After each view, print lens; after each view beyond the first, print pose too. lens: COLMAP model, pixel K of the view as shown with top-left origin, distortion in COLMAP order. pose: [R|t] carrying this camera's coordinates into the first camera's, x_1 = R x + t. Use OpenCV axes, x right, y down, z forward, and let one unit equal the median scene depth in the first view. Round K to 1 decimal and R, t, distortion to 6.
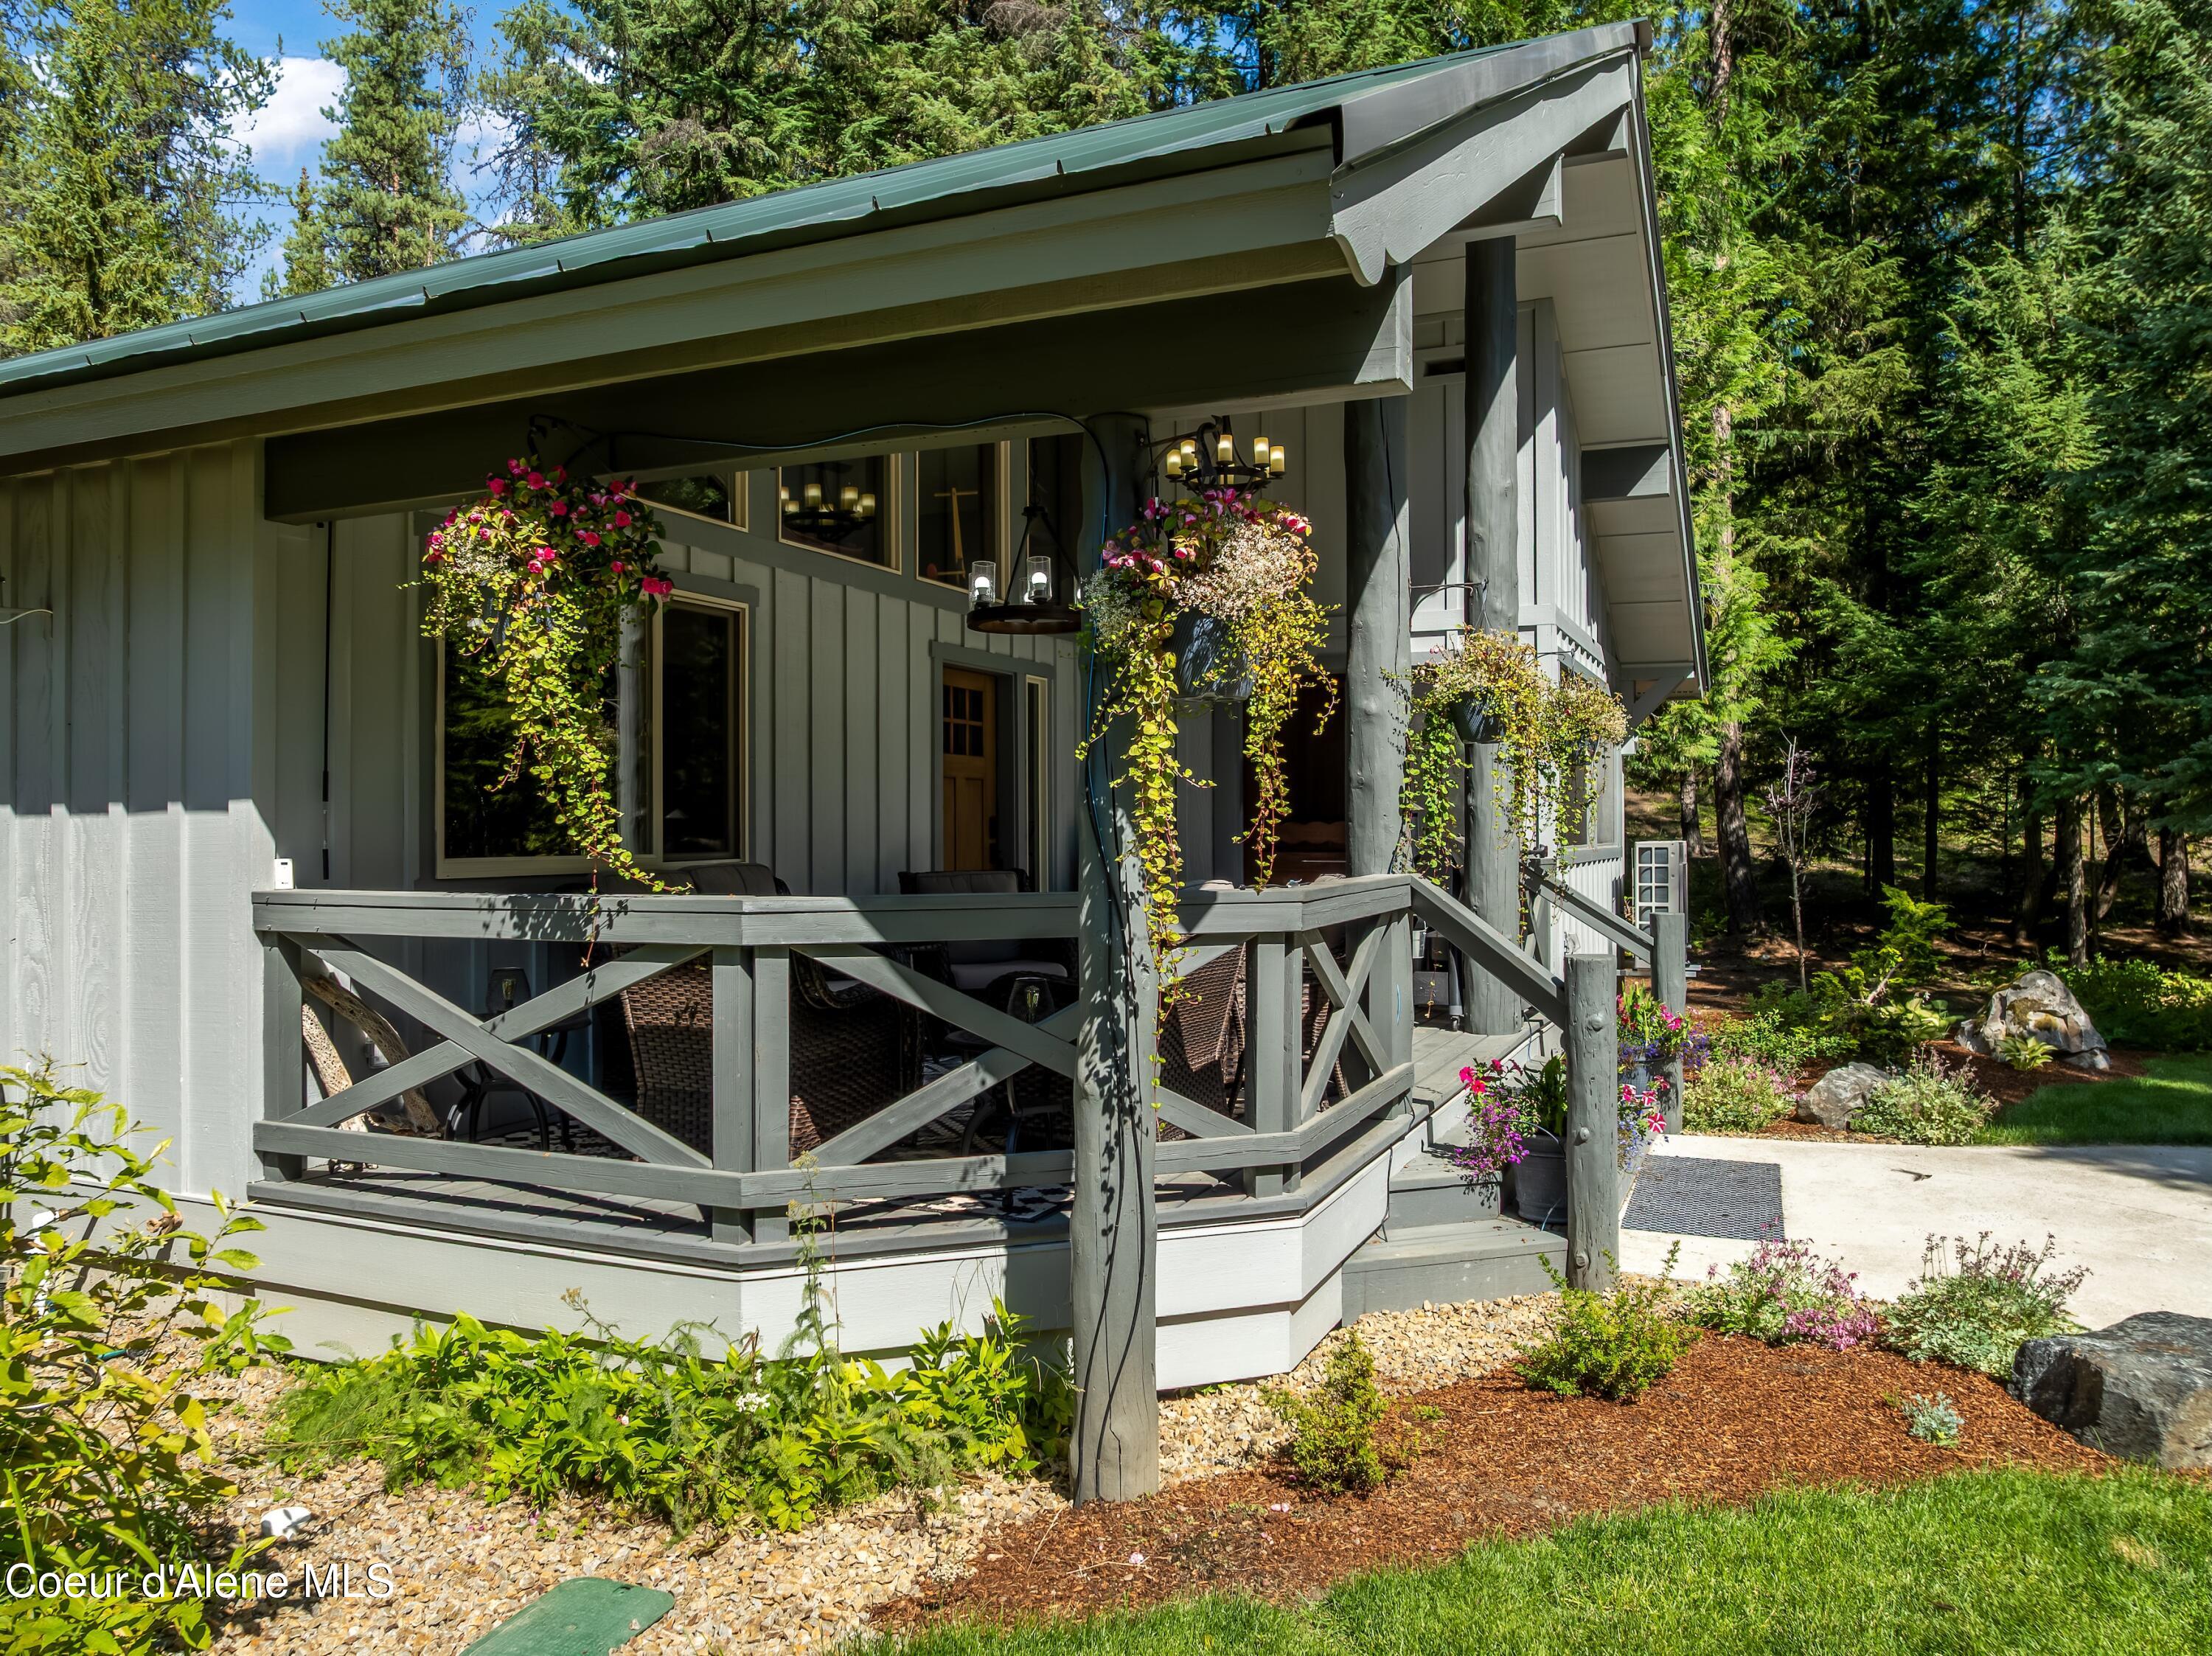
lens RADIAL K [[1571.5, 0, 1106.2], [0, 1571.5, 810.4], [0, 0, 1]] dist [-0.057642, 0.037342]
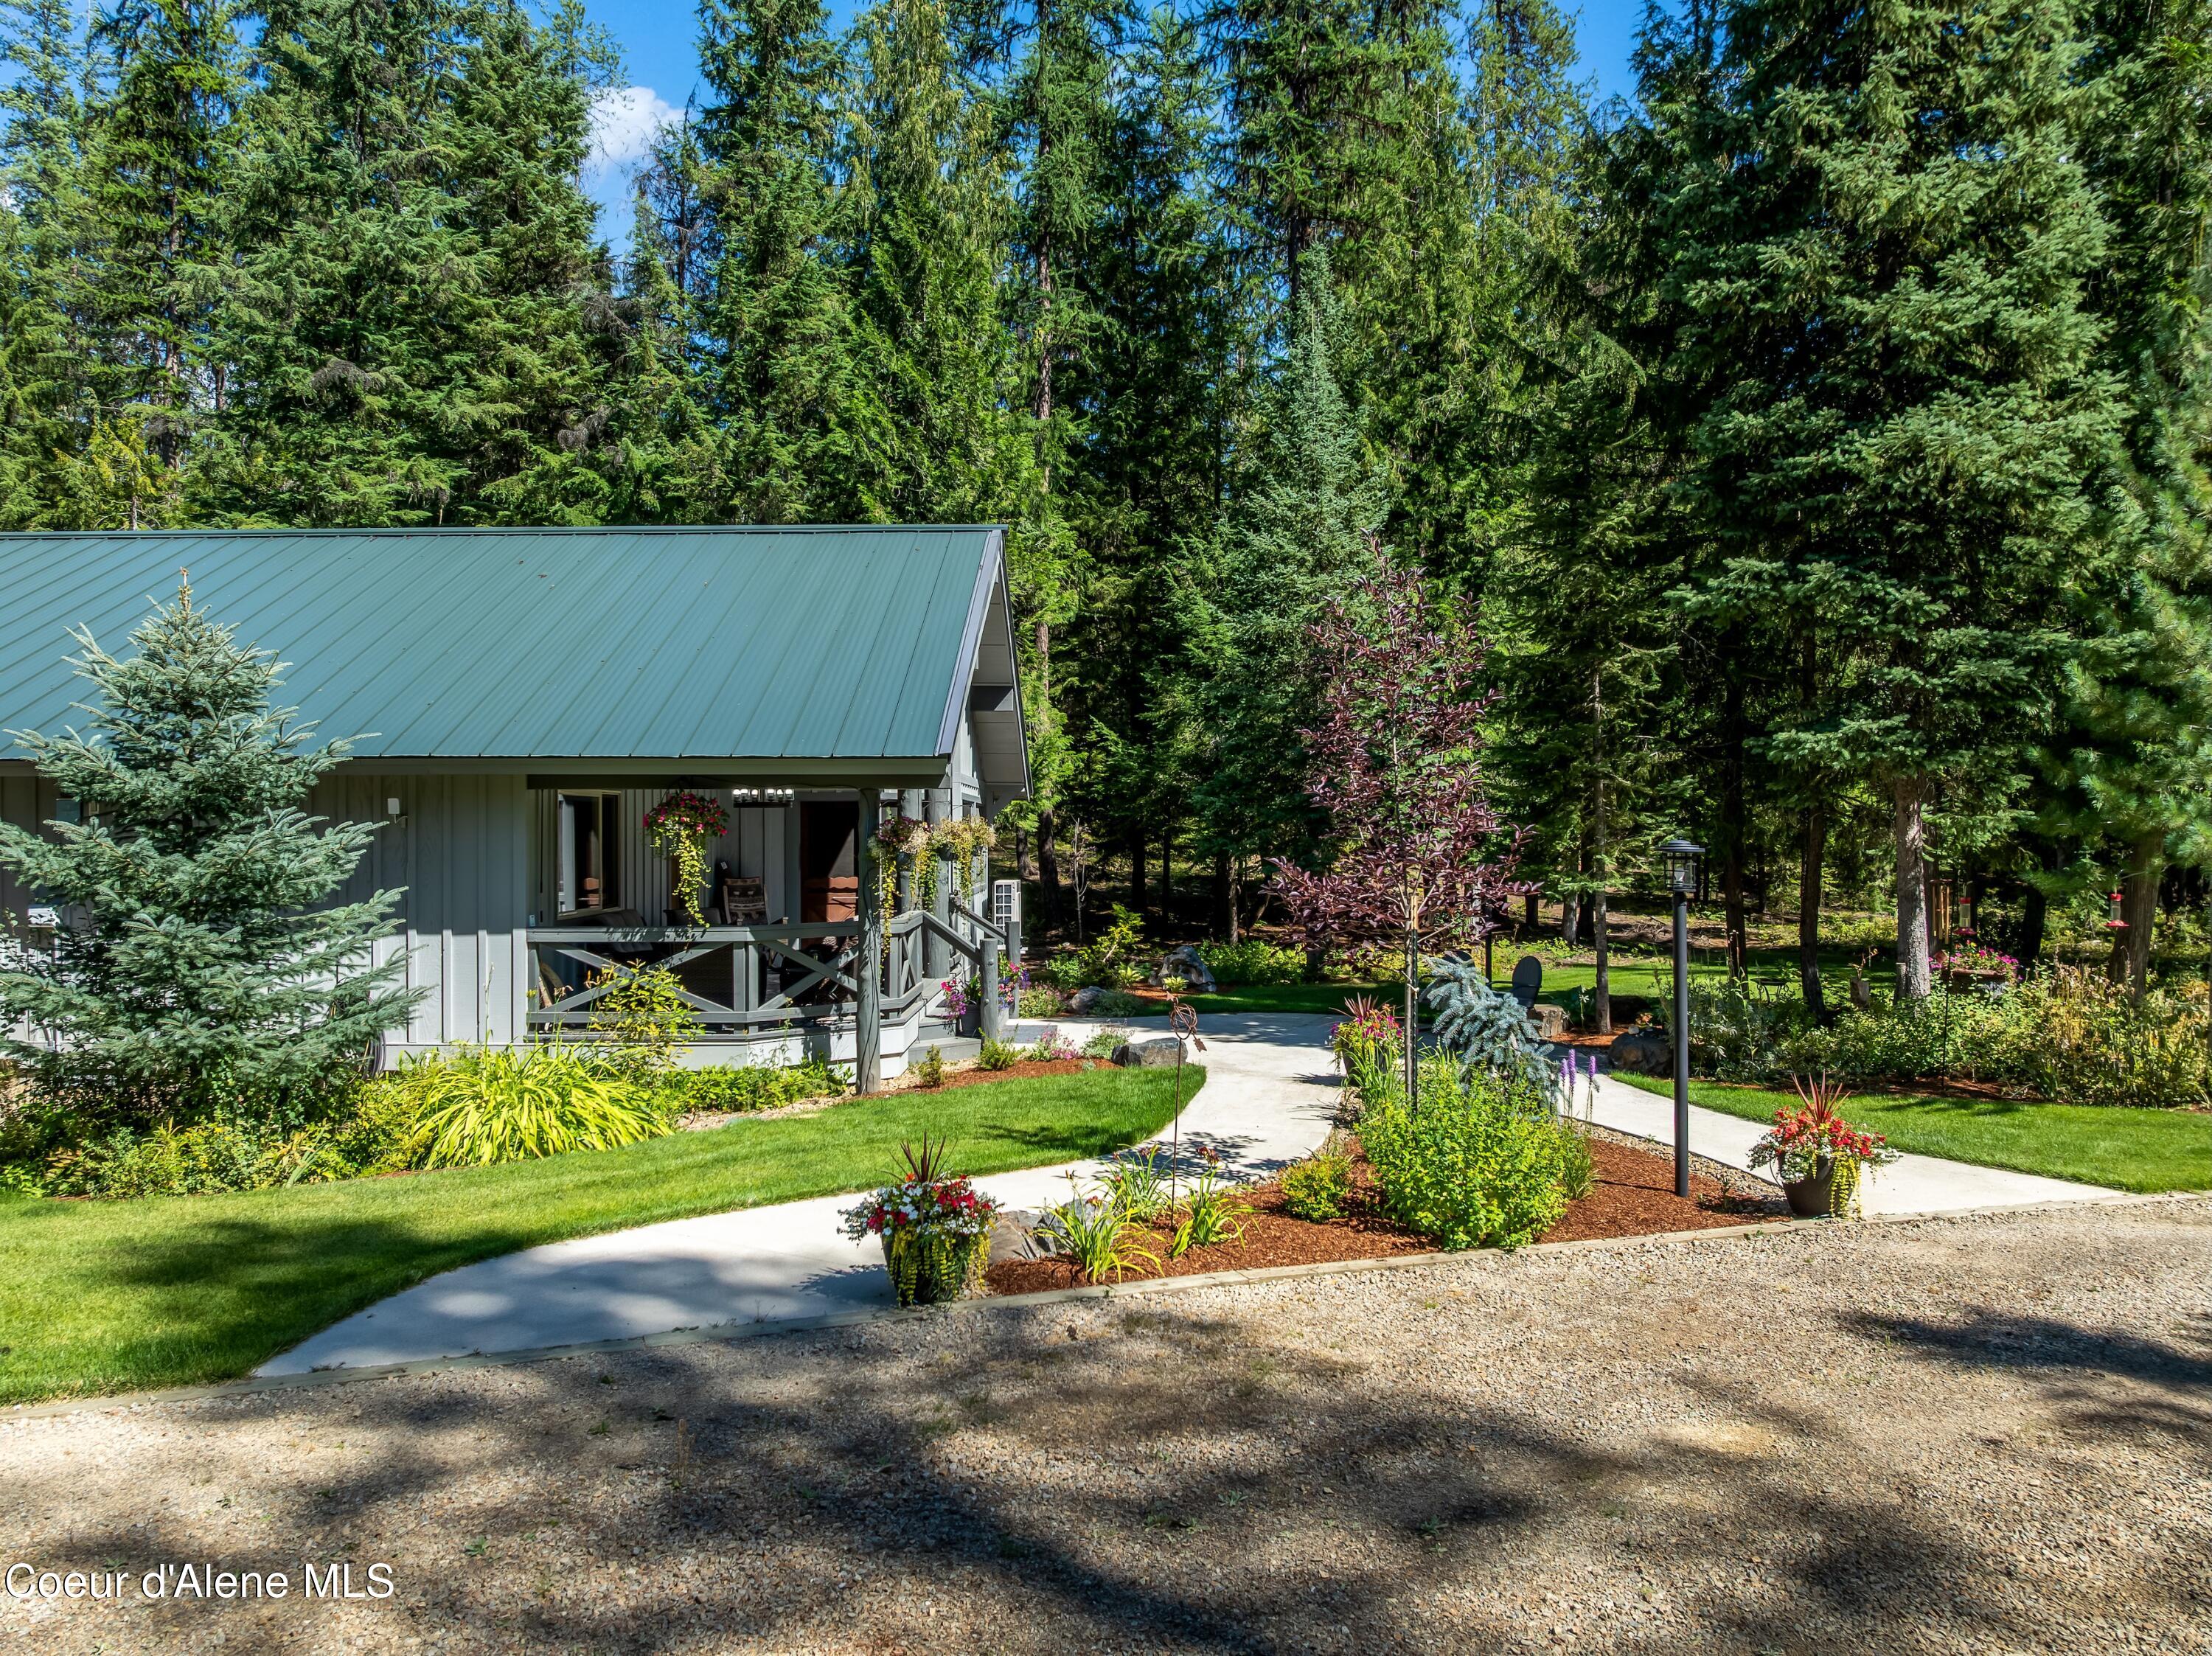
lens RADIAL K [[1571.5, 0, 1119.7], [0, 1571.5, 810.8], [0, 0, 1]] dist [-0.057642, 0.037342]
pose [[0.913393, 0.003256, 0.407065, -0.609321], [-0.003235, 0.999994, -0.000740, -0.133103], [-0.407065, -0.000641, 0.913399, -1.634423]]
